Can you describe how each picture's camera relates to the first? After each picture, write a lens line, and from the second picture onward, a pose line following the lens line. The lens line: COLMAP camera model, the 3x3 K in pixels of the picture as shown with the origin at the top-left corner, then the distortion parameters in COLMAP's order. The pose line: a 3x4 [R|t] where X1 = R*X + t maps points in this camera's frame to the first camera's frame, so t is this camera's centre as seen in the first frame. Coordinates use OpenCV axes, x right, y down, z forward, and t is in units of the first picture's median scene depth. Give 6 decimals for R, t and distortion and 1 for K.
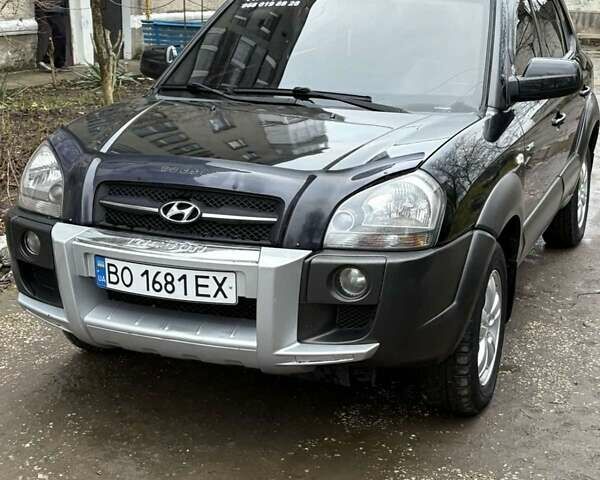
lens RADIAL K [[1019.7, 0, 300.0], [0, 1019.7, 240.0], [0, 0, 1]] dist [0.205126, -0.090349]
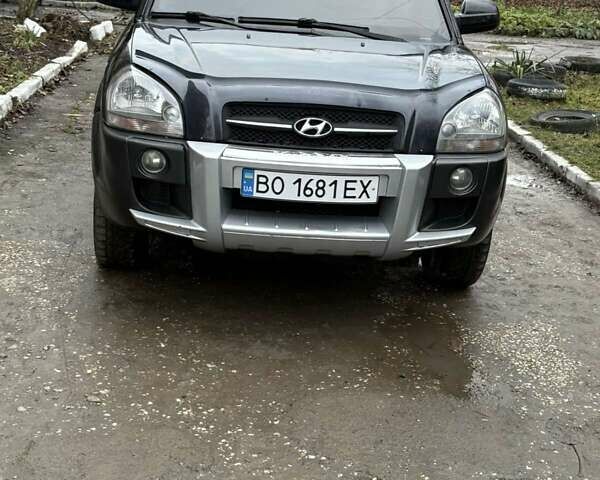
lens RADIAL K [[1019.7, 0, 300.0], [0, 1019.7, 240.0], [0, 0, 1]] dist [0.205126, -0.090349]
pose [[0.899309, -0.072066, 0.431336, -0.646353], [0.044779, 0.996319, 0.073099, 0.014372], [-0.435016, -0.046424, 0.899225, -0.039355]]
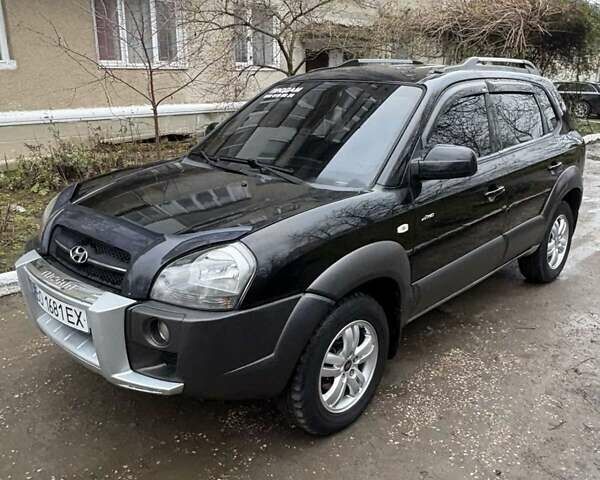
lens RADIAL K [[555.2, 0, 300.0], [0, 555.2, 240.0], [0, 0, 1]] dist [0.005591, 0.001567]
pose [[0.930484, 0.096883, -0.353289, 0.407965], [-0.084029, 0.995127, 0.051582, -0.109006], [0.356565, -0.018310, 0.934091, 0.434604]]
